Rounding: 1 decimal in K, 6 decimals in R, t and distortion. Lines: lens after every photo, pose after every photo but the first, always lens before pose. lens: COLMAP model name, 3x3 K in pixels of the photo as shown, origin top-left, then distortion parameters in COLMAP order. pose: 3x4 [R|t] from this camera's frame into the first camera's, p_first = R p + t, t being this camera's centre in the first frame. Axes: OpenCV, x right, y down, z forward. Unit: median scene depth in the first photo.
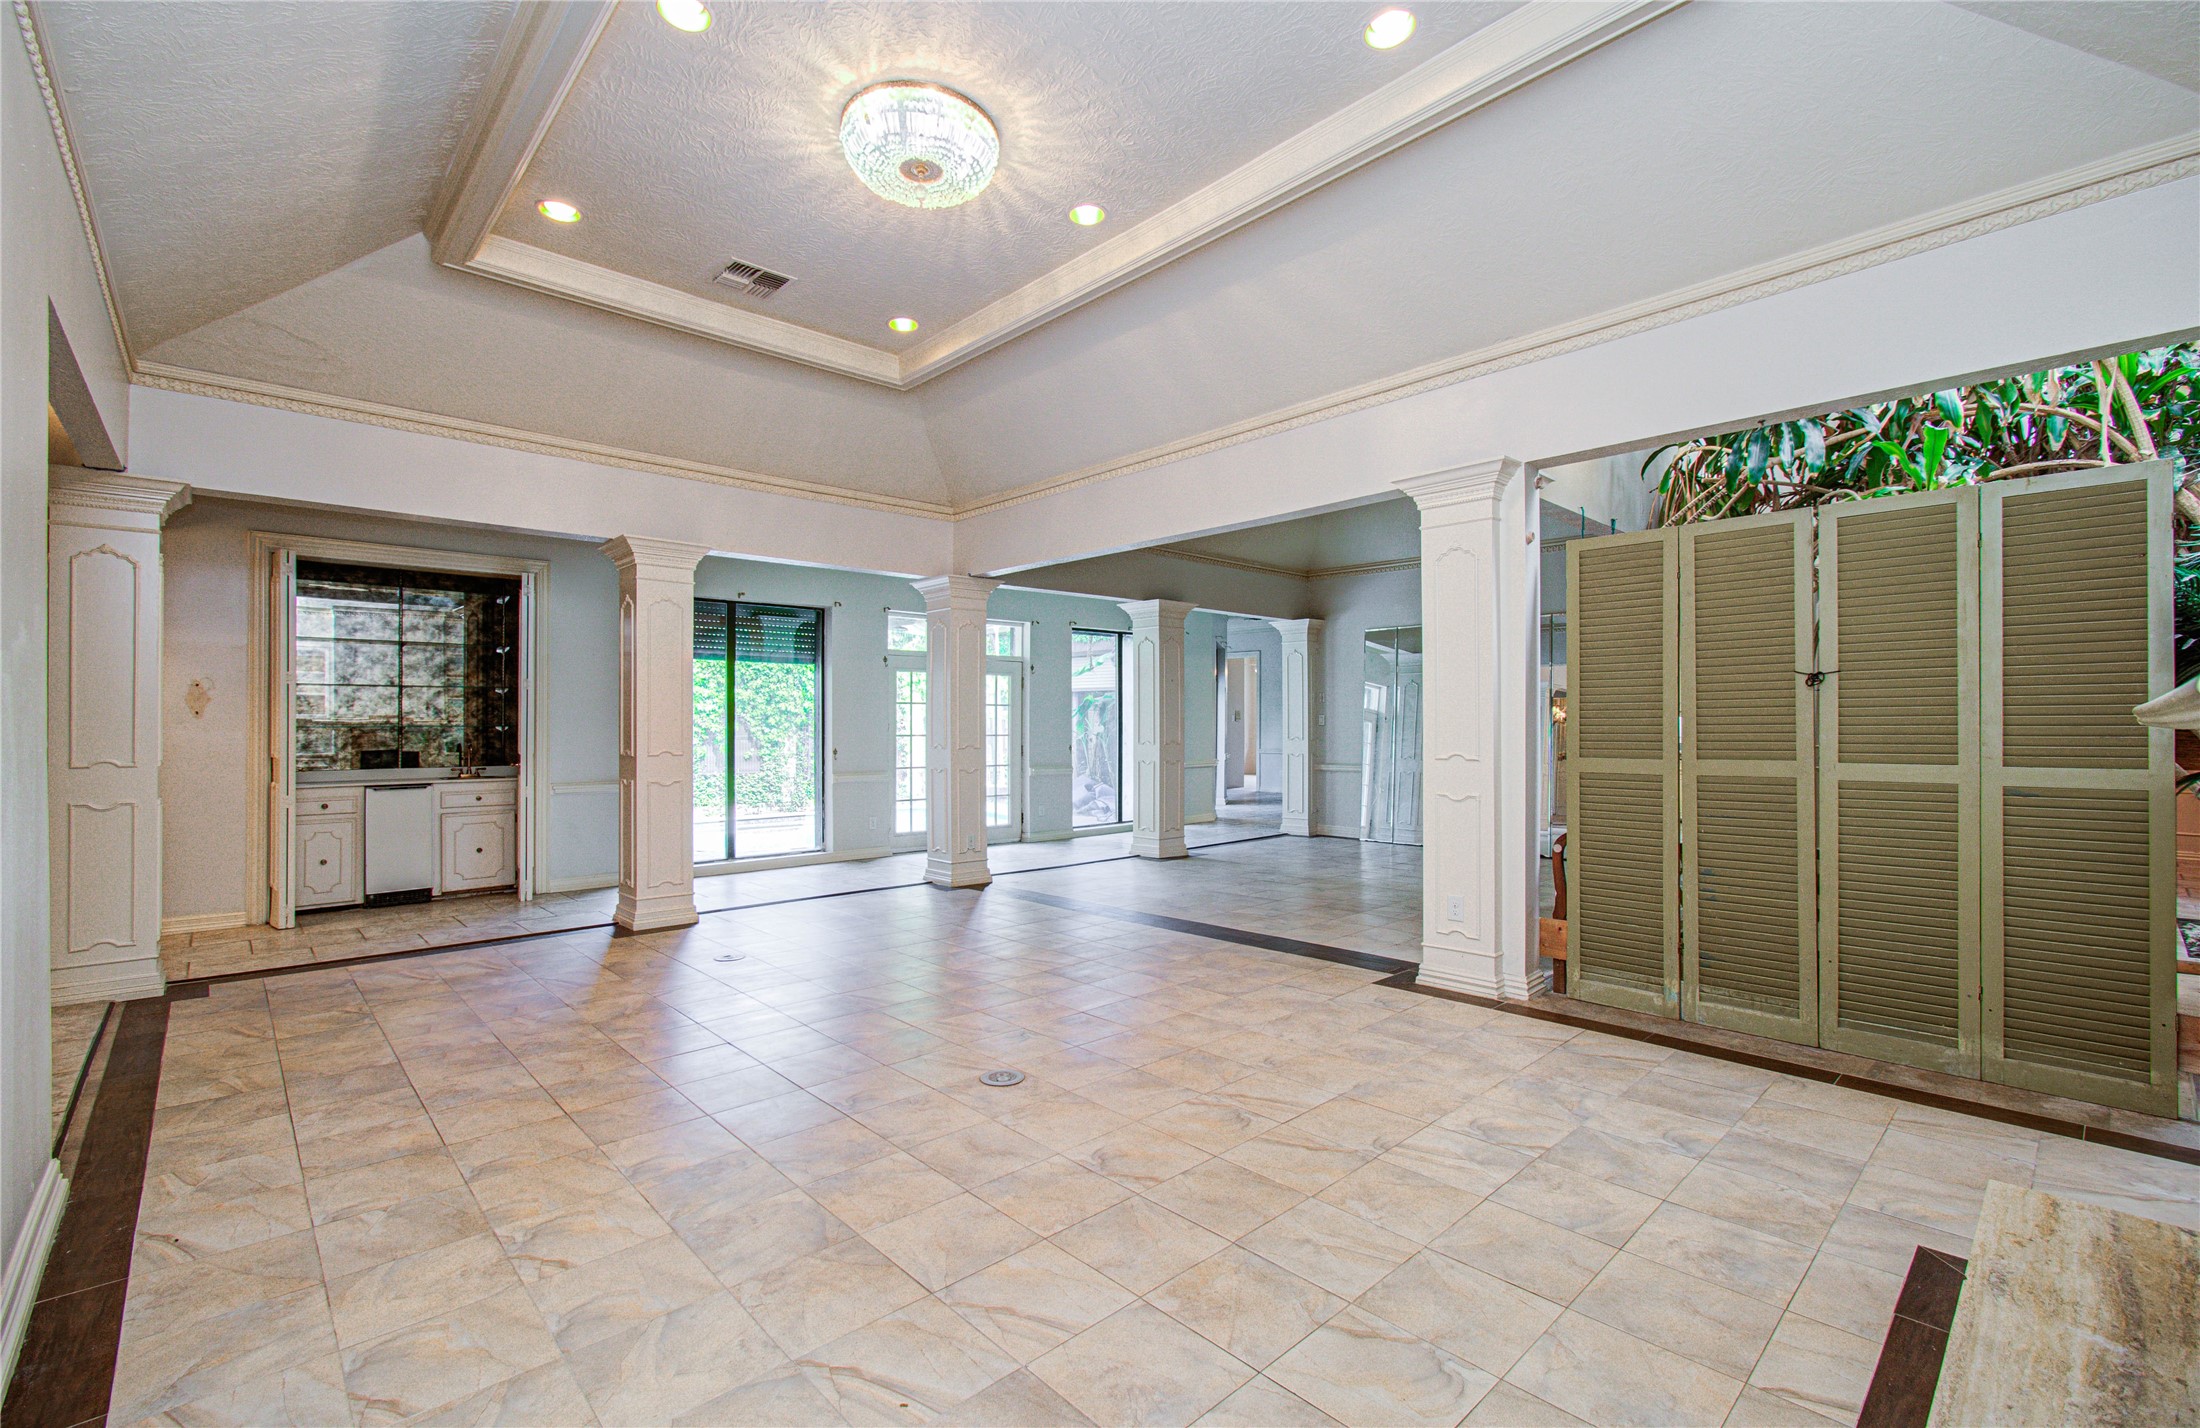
lens RADIAL K [[941.1, 0, 1093.2], [0, 941.1, 710.7], [0, 0, 1]] dist [0.012682, -0.000022]
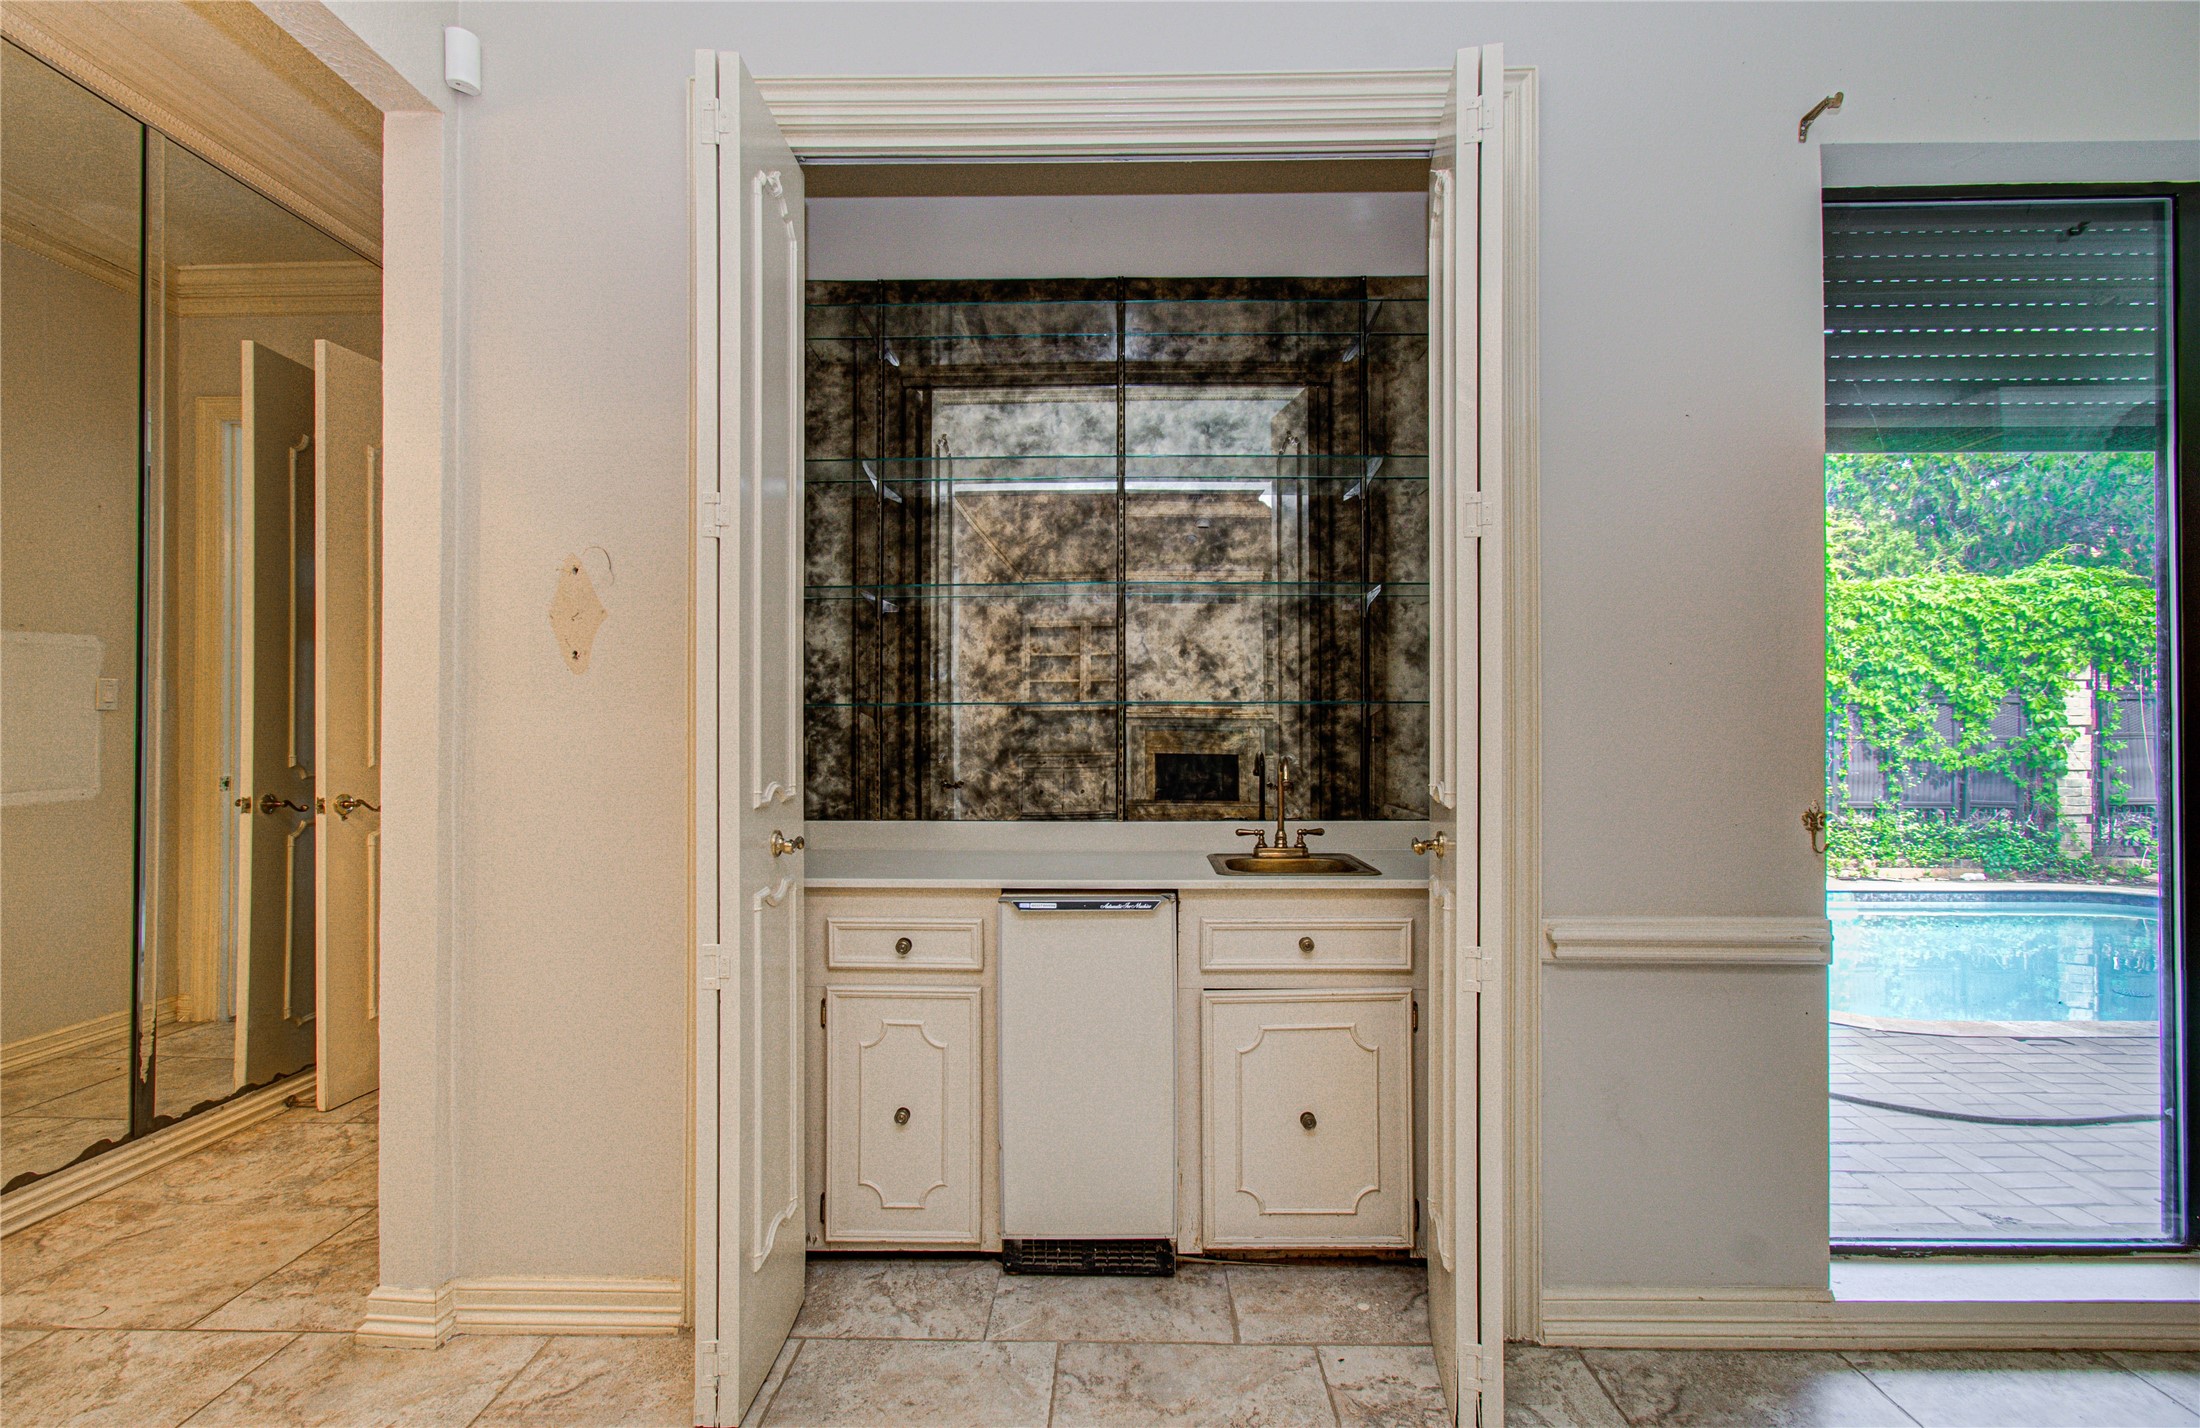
lens RADIAL K [[962.0, 0, 1109.3], [0, 962.0, 719.1], [0, 0, 1]] dist [-0.019487, 0.015035]
pose [[0.713080, -0.000157, -0.701082, -0.482167], [0.011043, 0.999878, 0.011008, 0.018473], [0.700995, -0.015591, 0.712995, 0.742751]]
